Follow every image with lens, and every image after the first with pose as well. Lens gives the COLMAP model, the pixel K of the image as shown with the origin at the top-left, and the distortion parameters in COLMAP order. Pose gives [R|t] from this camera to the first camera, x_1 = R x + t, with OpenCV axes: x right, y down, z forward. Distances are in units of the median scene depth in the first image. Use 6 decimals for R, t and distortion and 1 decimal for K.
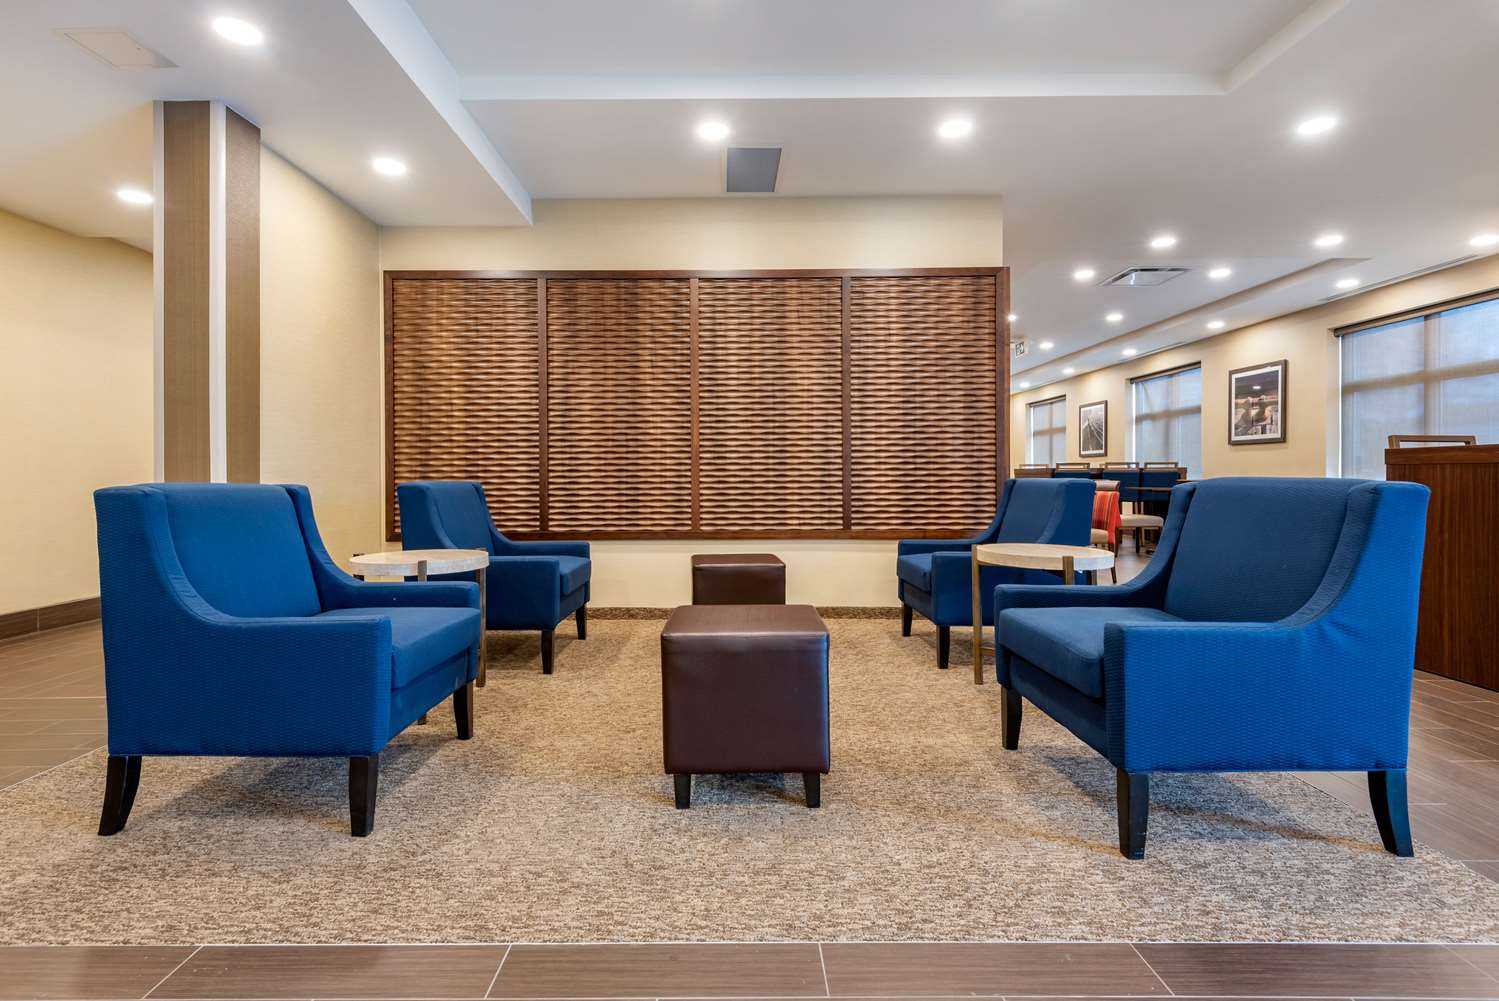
lens RADIAL K [[735.1, 0, 745.0], [0, 735.1, 478.8], [0, 0, 1]] dist [0.001181, 0.000795]
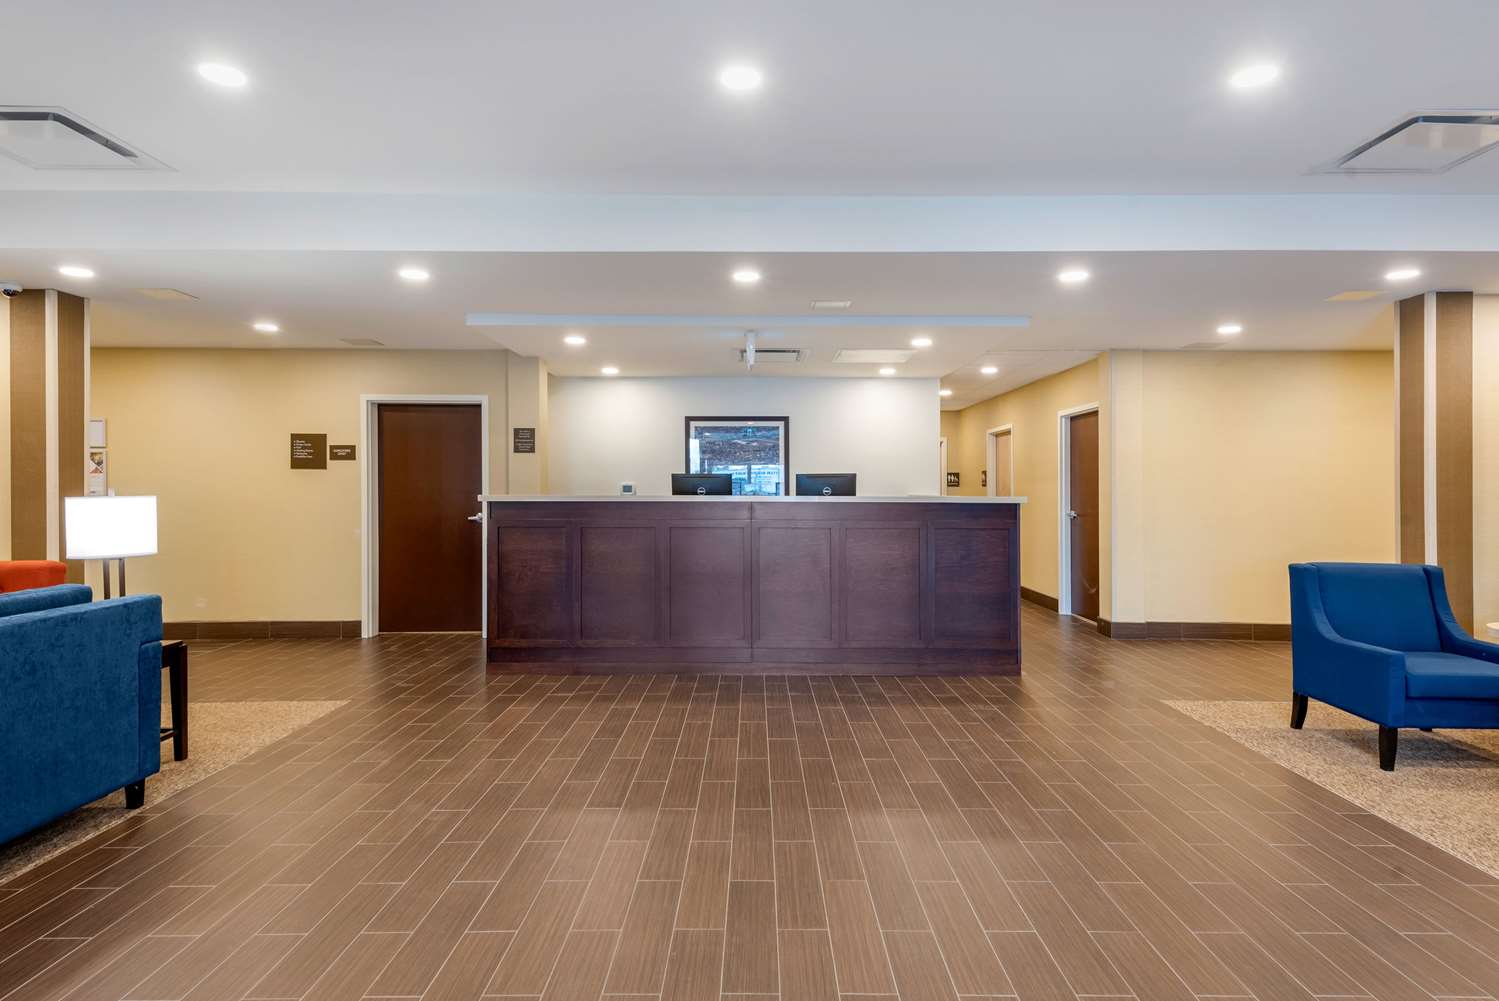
lens RADIAL K [[735.1, 0, 745.0], [0, 735.1, 478.8], [0, 0, 1]] dist [0.001181, 0.000795]
pose [[-0.020466, -0.004963, -0.999778, 1.359306], [-0.006923, 0.999964, -0.004822, -0.226197], [0.999767, 0.006823, -0.020499, -0.569846]]
